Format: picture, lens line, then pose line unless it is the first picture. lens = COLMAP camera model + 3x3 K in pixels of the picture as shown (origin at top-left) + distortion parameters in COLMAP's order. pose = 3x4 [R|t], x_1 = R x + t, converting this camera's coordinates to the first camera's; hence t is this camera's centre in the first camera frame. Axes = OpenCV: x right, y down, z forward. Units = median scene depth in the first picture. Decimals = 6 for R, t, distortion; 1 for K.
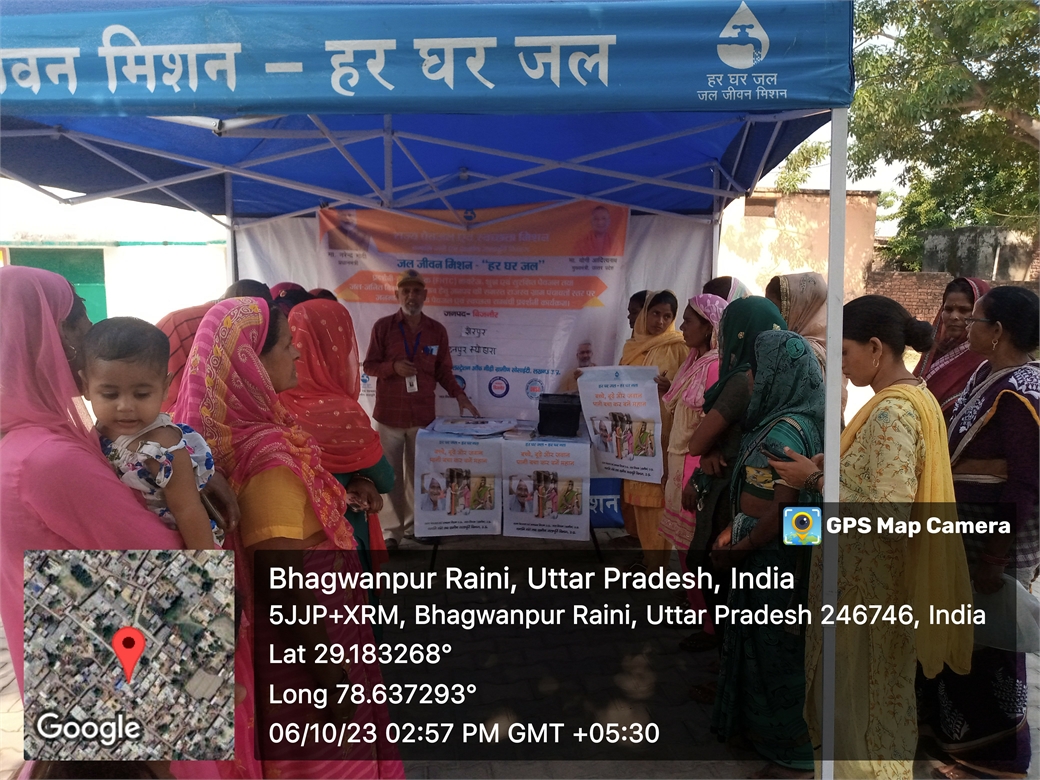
lens RADIAL K [[887.4, 0, 563.3], [0, 887.4, 385.7], [0, 0, 1]] dist [0.032009, 0.025006]
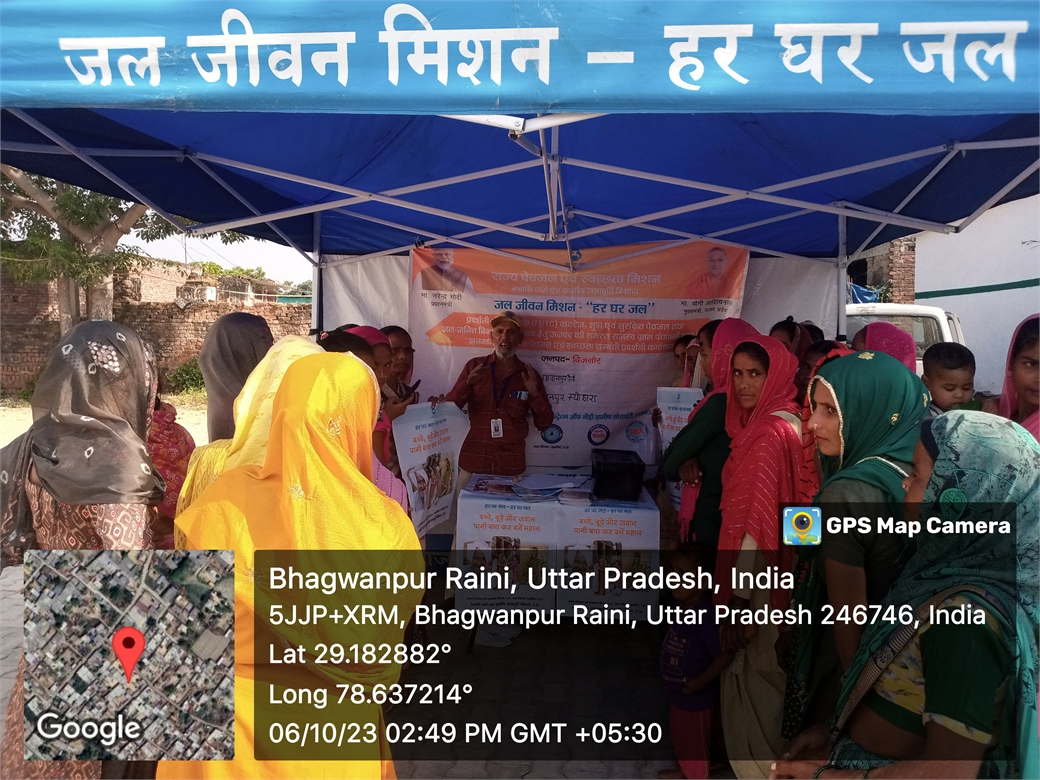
lens RADIAL K [[866.5, 0, 579.9], [0, 866.5, 386.0], [0, 0, 1]] dist [0.066031, -0.074401]
pose [[0.998376, 0.006162, 0.056640, -0.170792], [-0.003080, 0.998518, -0.054336, -0.001341], [-0.056891, 0.054074, 0.996915, 0.089516]]
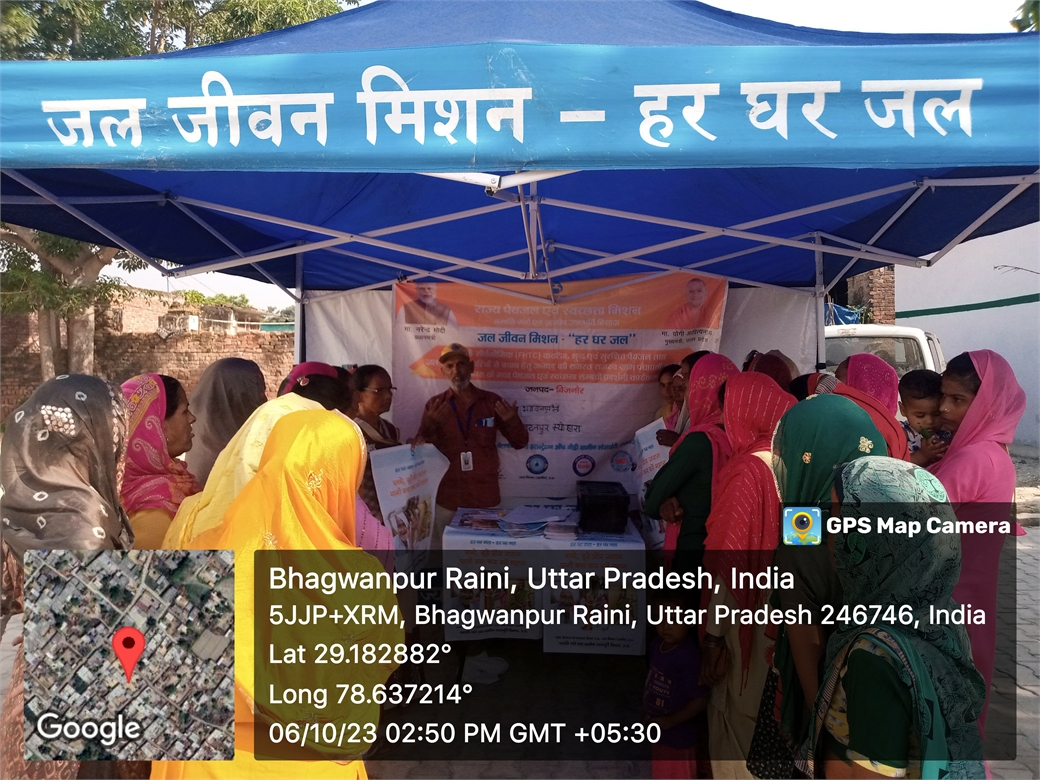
lens RADIAL K [[866.5, 0, 579.9], [0, 866.5, 386.0], [0, 0, 1]] dist [0.066031, -0.074401]
pose [[0.997315, -0.008934, 0.072685, -0.167791], [0.014653, 0.996804, -0.078531, -0.012874], [-0.071751, 0.079385, 0.994258, 0.081461]]
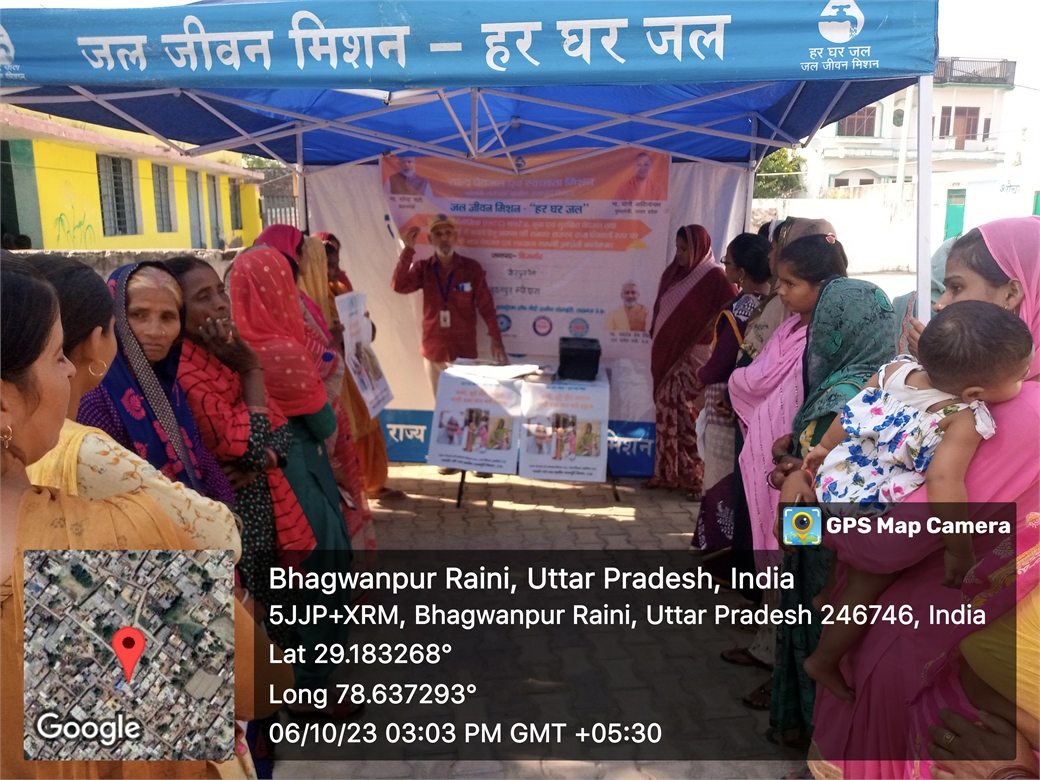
lens RADIAL K [[852.2, 0, 520.0], [0, 852.2, 390.0], [0, 0, 1]] dist [0.109926, -0.108544]
pose [[0.999400, 0.002800, -0.034511, -0.075914], [-0.000074, 0.996894, 0.078758, 0.005259], [0.034625, -0.078708, 0.996296, -0.083811]]
